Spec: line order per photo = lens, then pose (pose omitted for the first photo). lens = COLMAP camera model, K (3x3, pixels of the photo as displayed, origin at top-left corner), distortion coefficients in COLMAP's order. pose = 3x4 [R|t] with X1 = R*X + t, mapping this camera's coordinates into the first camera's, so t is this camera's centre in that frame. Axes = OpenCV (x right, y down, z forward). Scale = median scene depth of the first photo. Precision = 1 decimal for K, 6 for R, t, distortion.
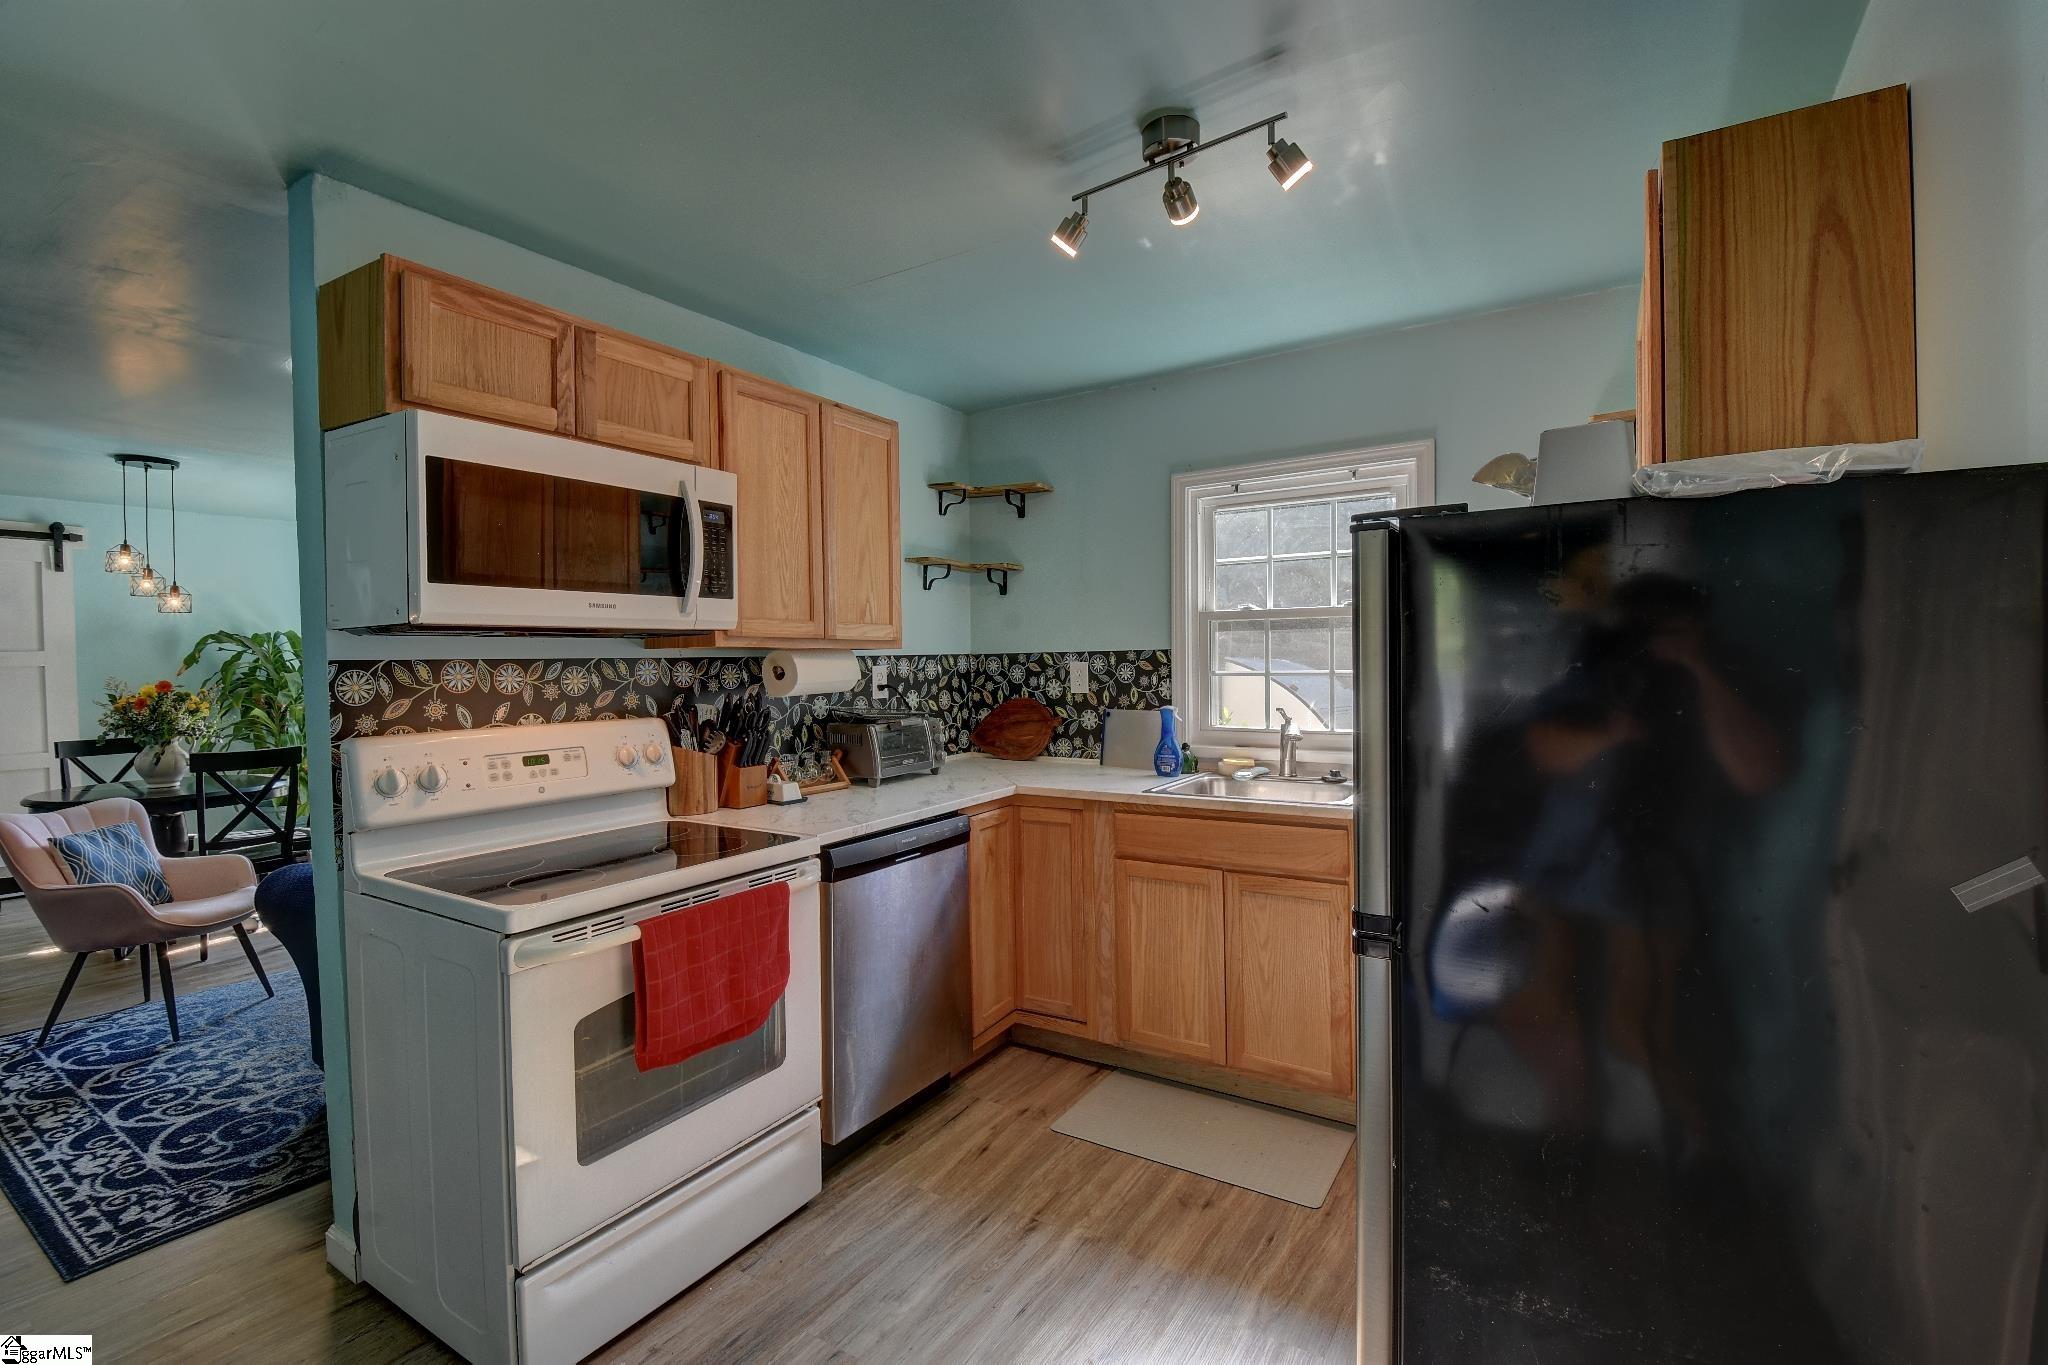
lens RADIAL K [[898.3, 0, 1024.0], [0, 898.3, 682.5], [0, 0, 1]] dist [0.014448, -0.022330]
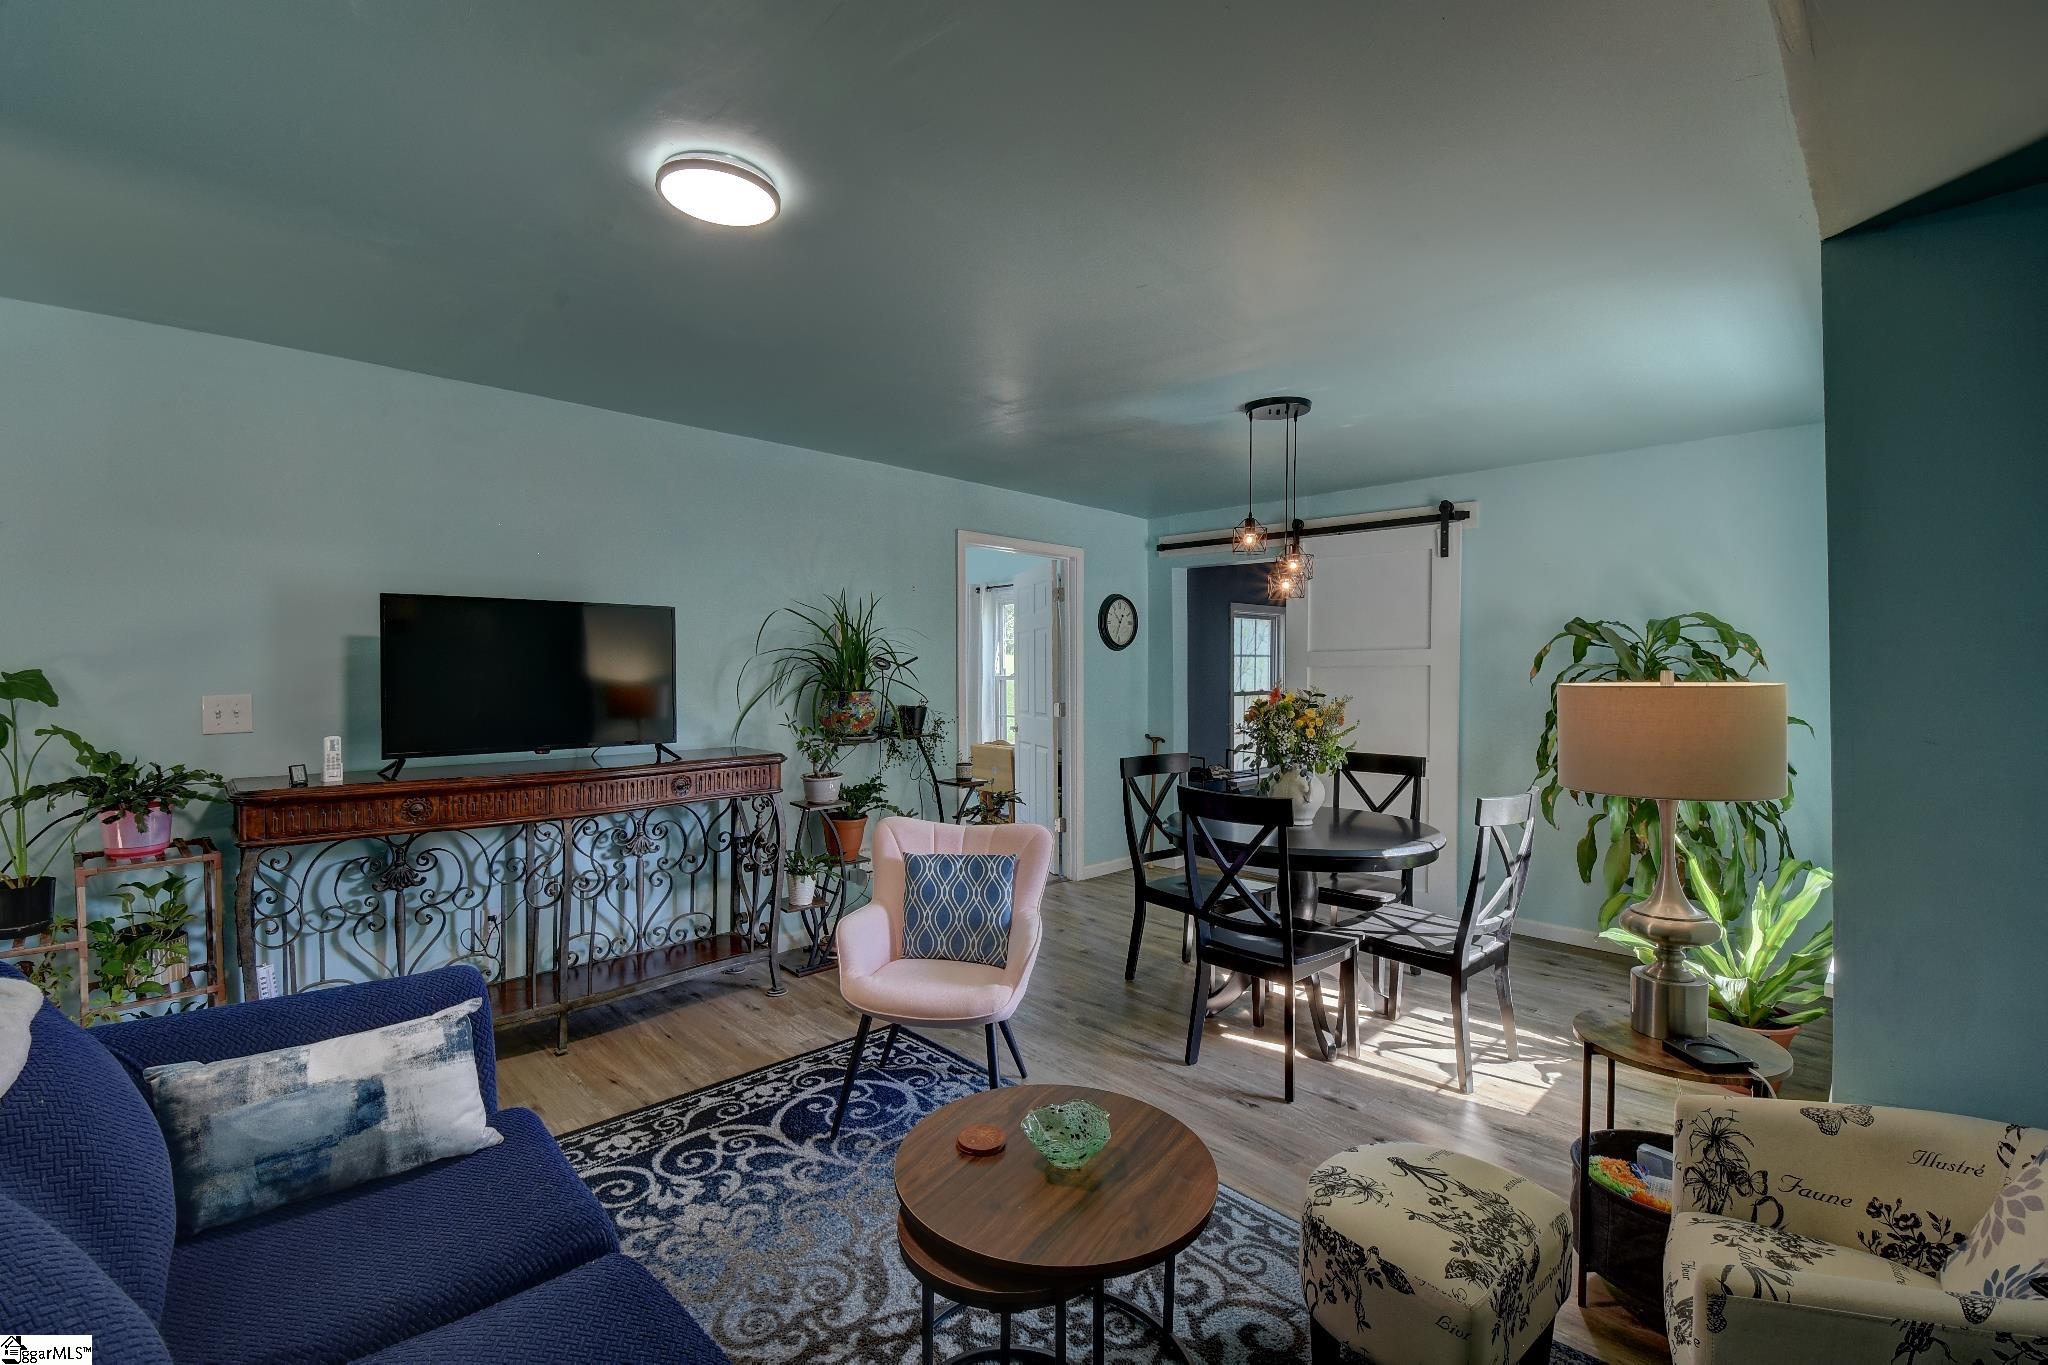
lens RADIAL K [[898.3, 0, 1024.0], [0, 898.3, 682.5], [0, 0, 1]] dist [0.014448, -0.022330]
pose [[-0.223704, 0.038265, -0.973906, -0.138609], [-0.025483, 0.998658, 0.045091, -0.034267], [0.974324, 0.034905, -0.222428, 0.875489]]
